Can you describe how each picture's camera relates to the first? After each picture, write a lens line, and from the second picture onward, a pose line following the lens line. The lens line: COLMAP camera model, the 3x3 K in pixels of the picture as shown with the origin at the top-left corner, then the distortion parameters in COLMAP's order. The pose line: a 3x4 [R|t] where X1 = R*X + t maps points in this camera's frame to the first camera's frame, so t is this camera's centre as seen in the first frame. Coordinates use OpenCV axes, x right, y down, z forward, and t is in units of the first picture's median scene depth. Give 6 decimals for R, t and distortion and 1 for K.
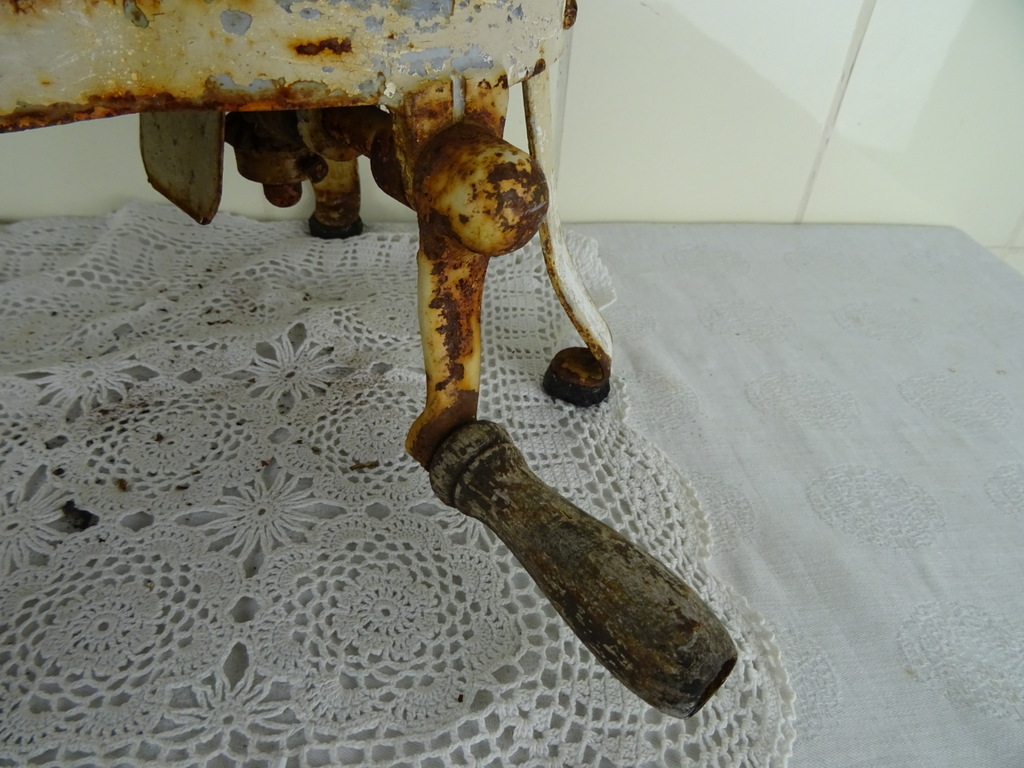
lens RADIAL K [[734.8, 0, 501.2], [0, 734.8, 396.4], [0, 0, 1]] dist [0.000382, -0.015615]
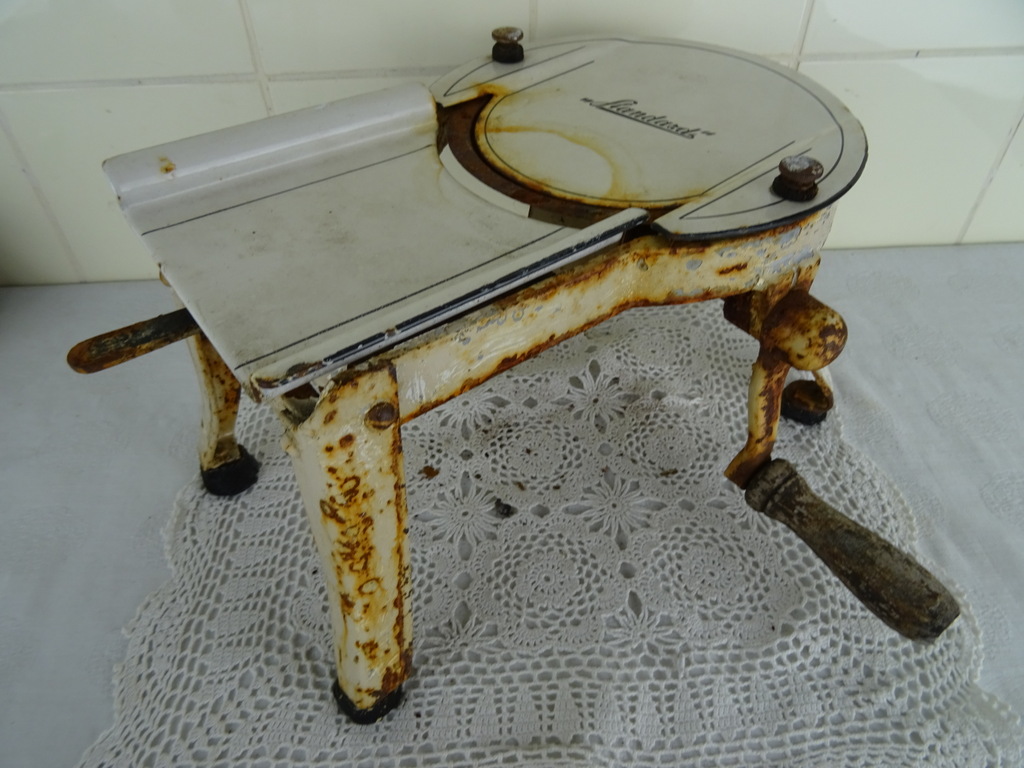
lens RADIAL K [[734.8, 0, 494.7], [0, 734.8, 391.3], [0, 0, 1]] dist [0.000382, -0.015615]
pose [[0.993827, 0.001696, -0.110931, -0.416104], [0.009909, 0.994530, 0.103980, -0.255279], [0.110501, -0.104437, 0.988374, -0.557391]]
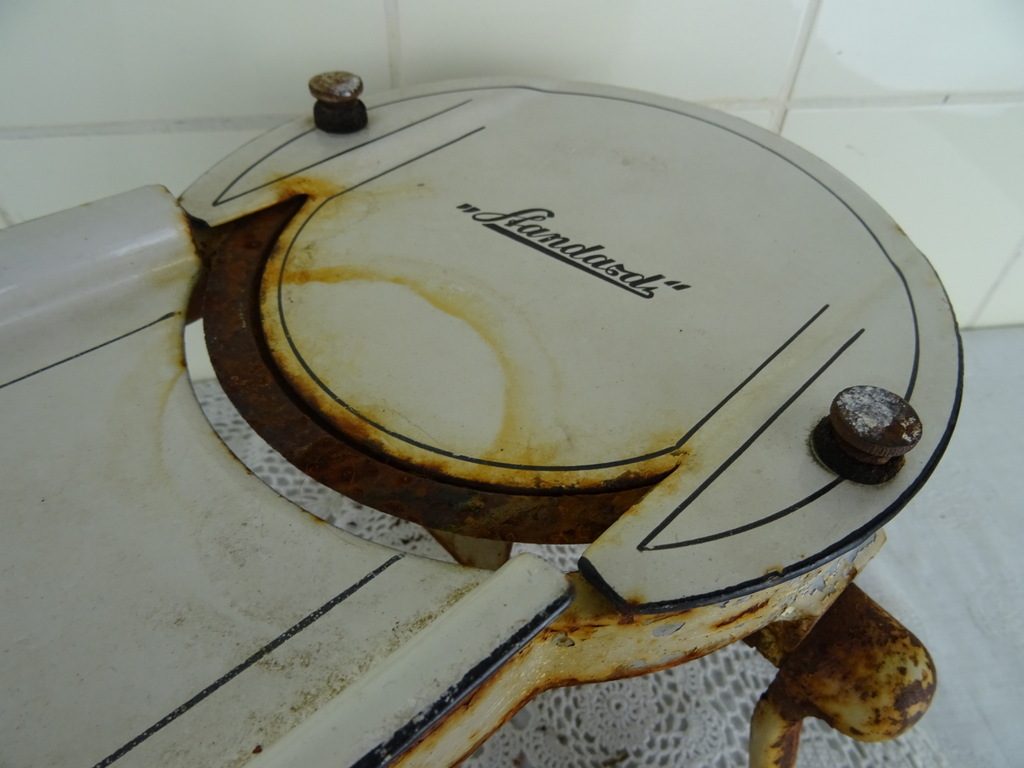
lens RADIAL K [[734.8, 0, 495.7], [0, 734.8, 387.2], [0, 0, 1]] dist [0.000382, -0.015615]
pose [[0.999478, -0.020785, -0.024737, -0.346888], [0.023914, 0.990720, 0.133796, -0.592008], [0.021727, -0.134318, 0.990700, 0.108537]]
